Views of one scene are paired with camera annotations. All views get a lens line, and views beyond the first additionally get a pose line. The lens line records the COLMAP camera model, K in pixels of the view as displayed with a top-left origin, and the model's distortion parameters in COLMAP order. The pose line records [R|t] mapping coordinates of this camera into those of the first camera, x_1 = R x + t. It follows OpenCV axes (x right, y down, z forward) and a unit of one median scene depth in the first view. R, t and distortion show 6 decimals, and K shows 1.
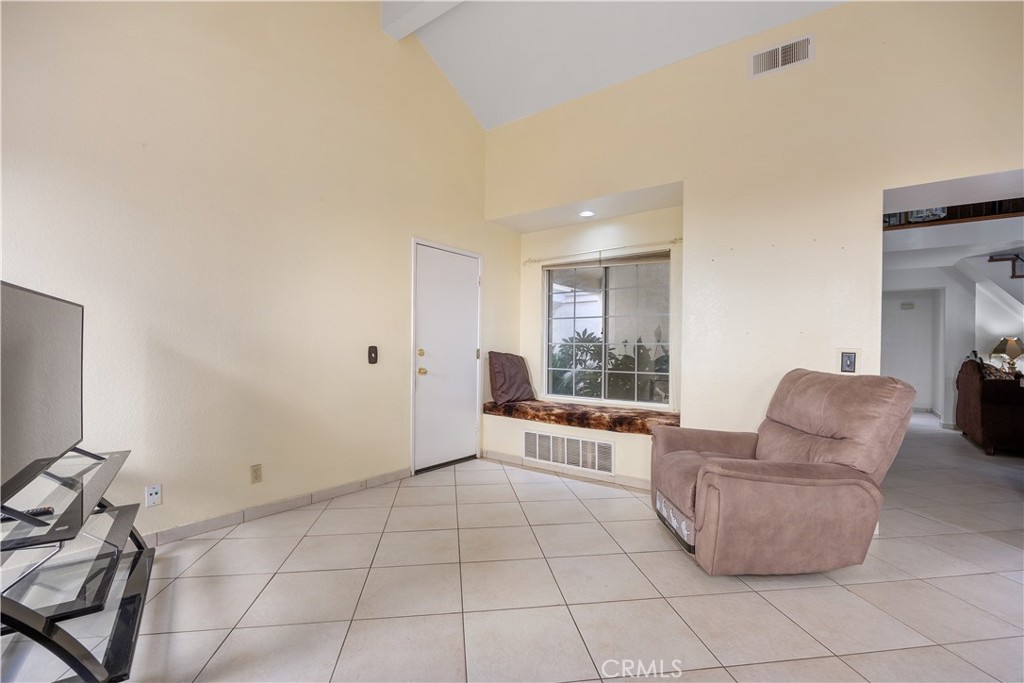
lens RADIAL K [[468.5, 0, 512.4], [0, 468.5, 344.8], [0, 0, 1]] dist [0.003060, 0.001130]
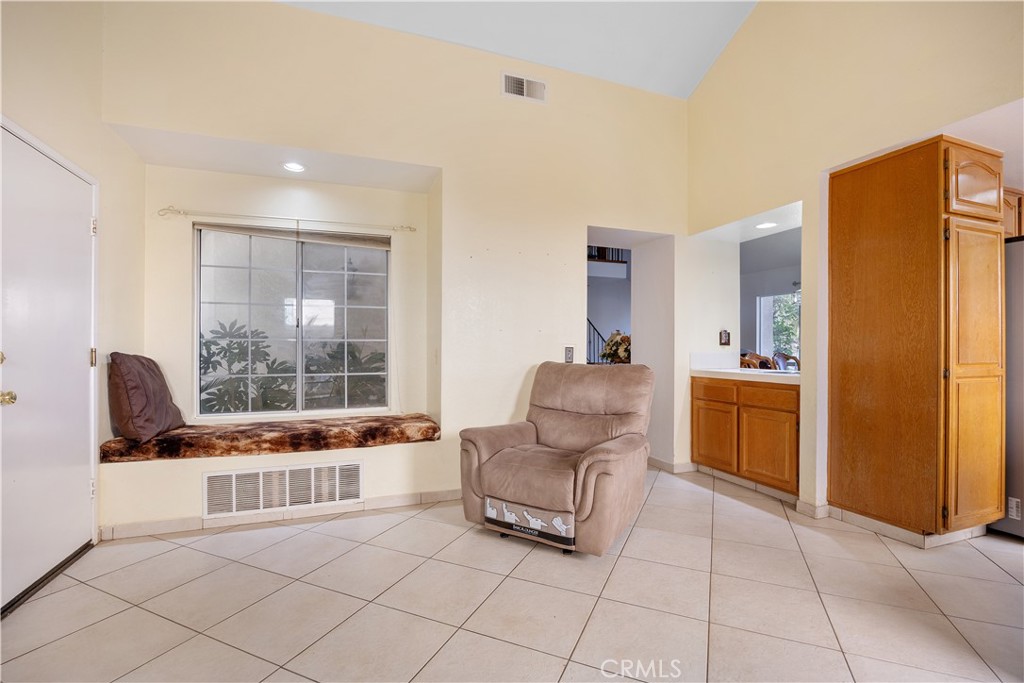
lens RADIAL K [[468.5, 0, 513.6], [0, 468.5, 342.4], [0, 0, 1]] dist [0.003060, 0.001130]
pose [[0.535934, -0.001084, 0.844259, -0.311560], [-0.000400, 0.999999, 0.001538, 0.000714], [-0.844260, -0.001162, 0.535933, 0.319865]]
